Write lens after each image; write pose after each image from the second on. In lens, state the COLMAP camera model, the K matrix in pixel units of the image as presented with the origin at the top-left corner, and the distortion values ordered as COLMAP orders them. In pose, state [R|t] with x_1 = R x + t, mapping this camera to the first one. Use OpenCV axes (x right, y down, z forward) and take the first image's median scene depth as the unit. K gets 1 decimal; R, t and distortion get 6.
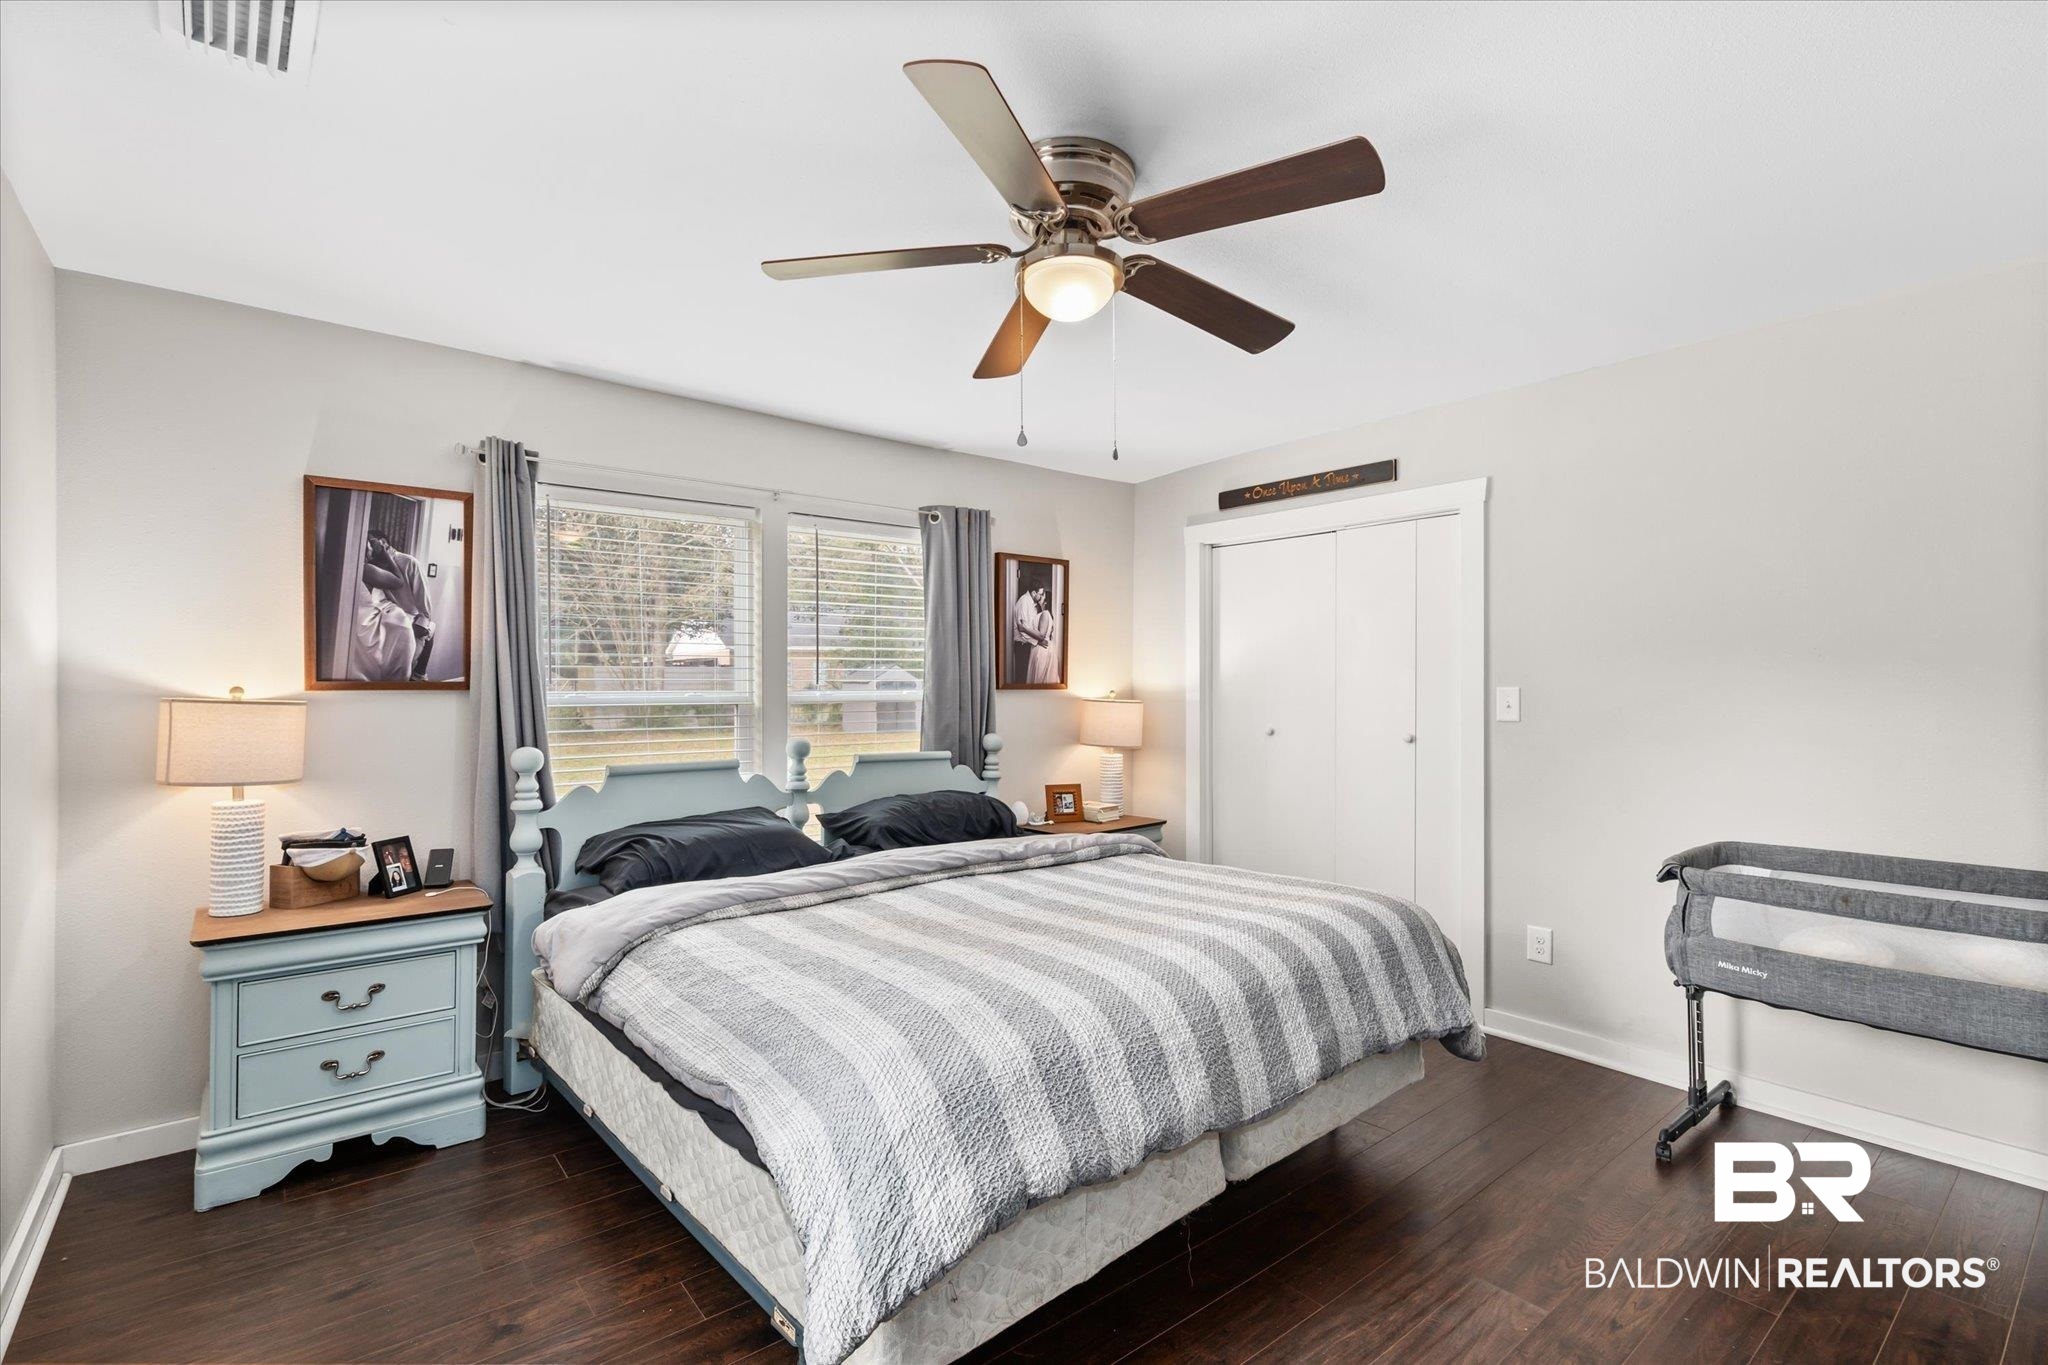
lens RADIAL K [[941.9, 0, 1036.4], [0, 941.9, 677.0], [0, 0, 1]] dist [0.000014, 0.000282]
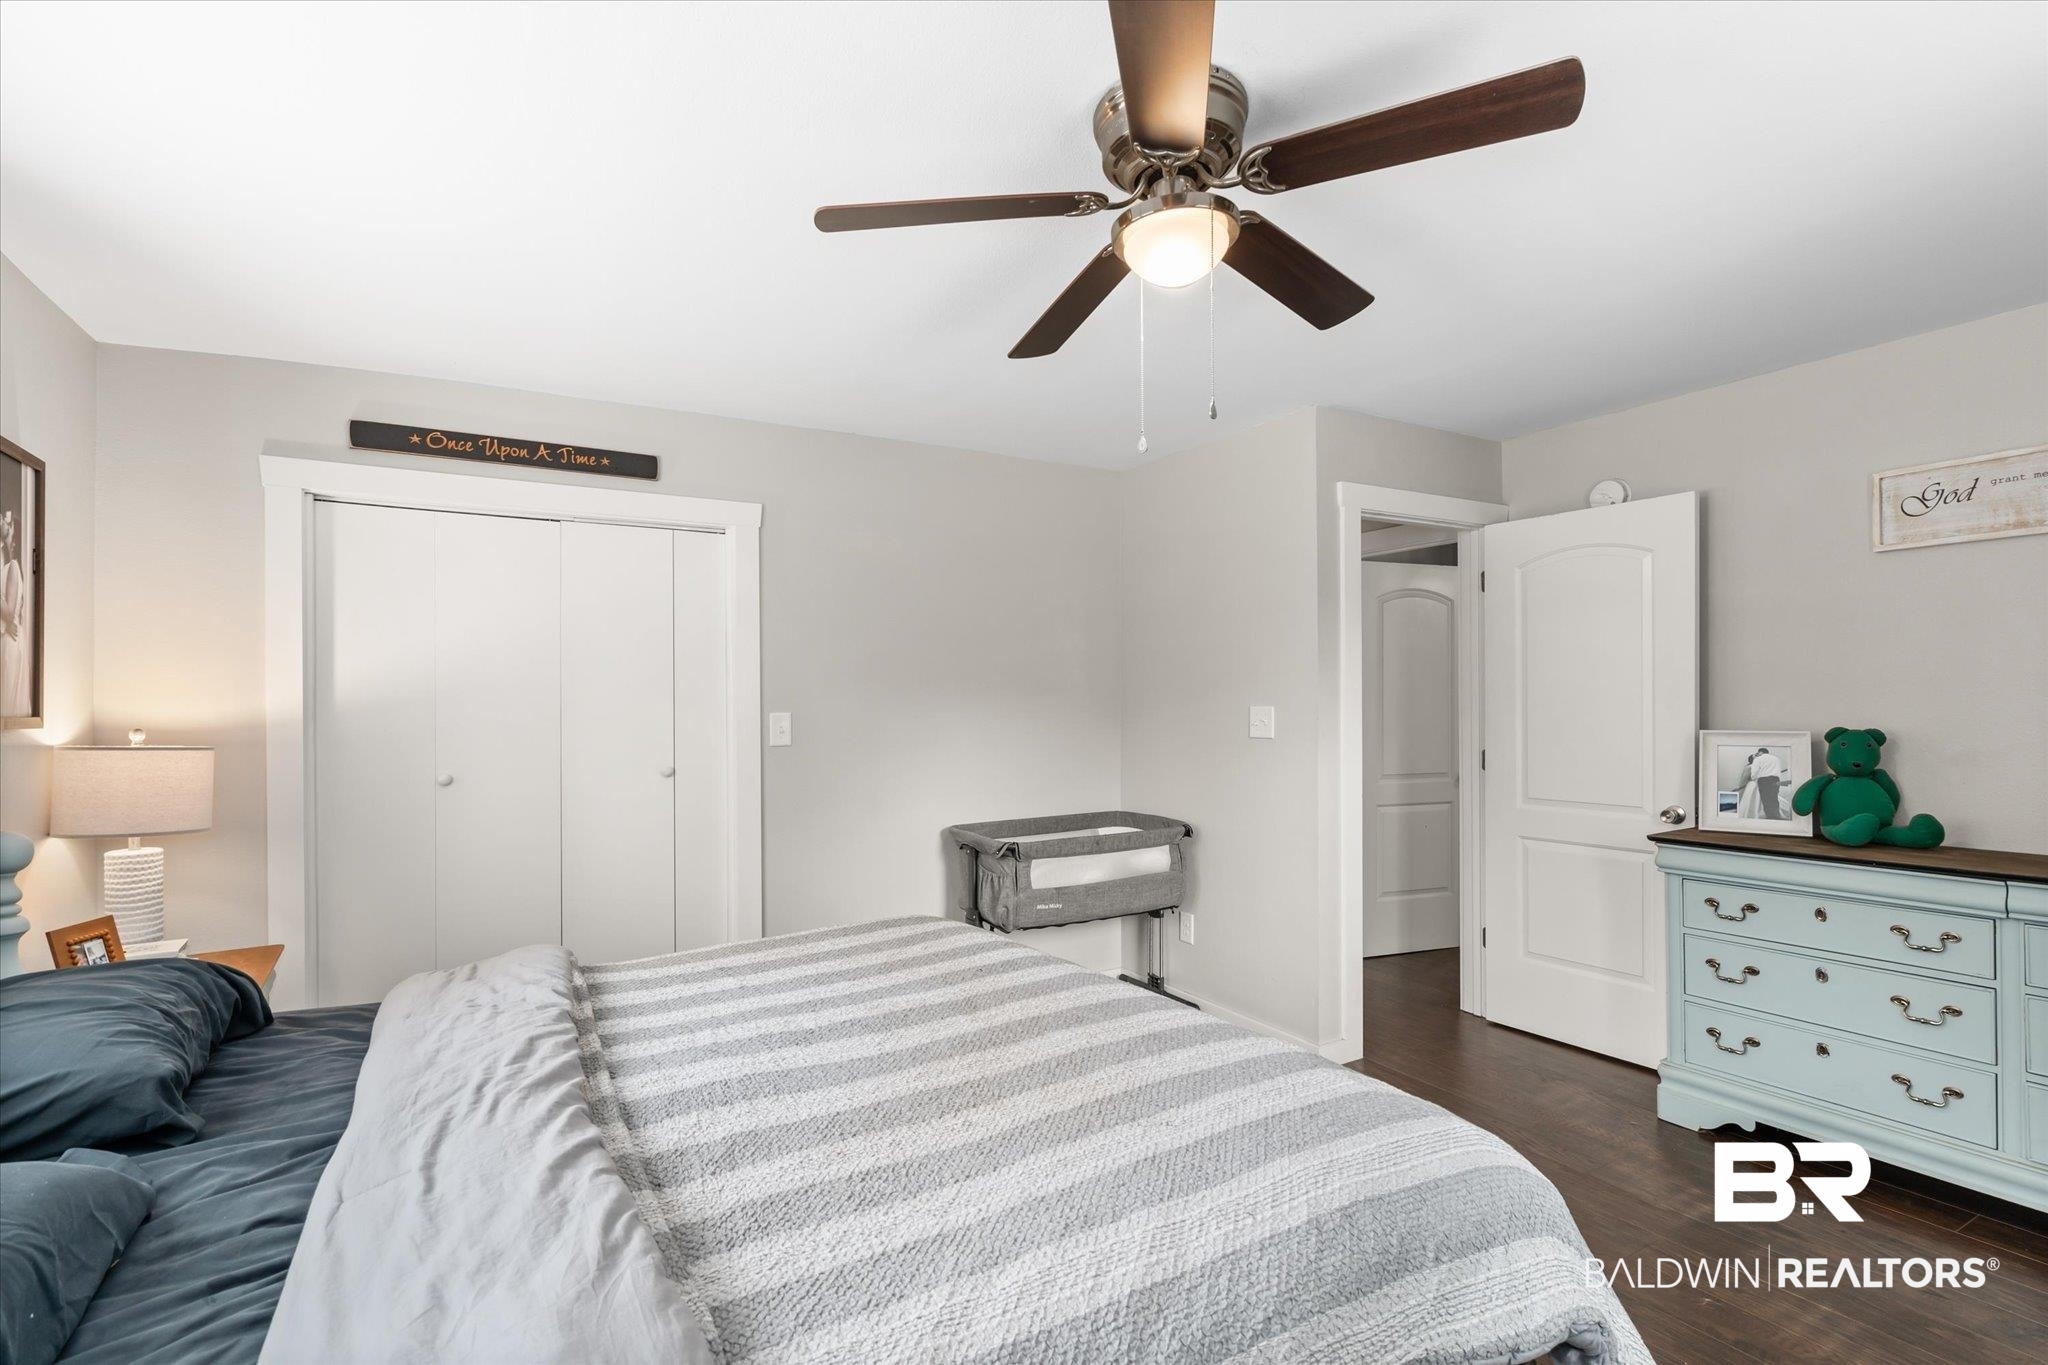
lens RADIAL K [[949.0, 0, 1023.8], [0, 949.0, 701.9], [0, 0, 1]] dist [-0.000343, -0.000154]
pose [[0.170443, 0.005469, 0.985352, -0.415588], [0.004591, 0.999969, -0.006345, 0.005608], [-0.985357, 0.005606, 0.170413, 0.487164]]
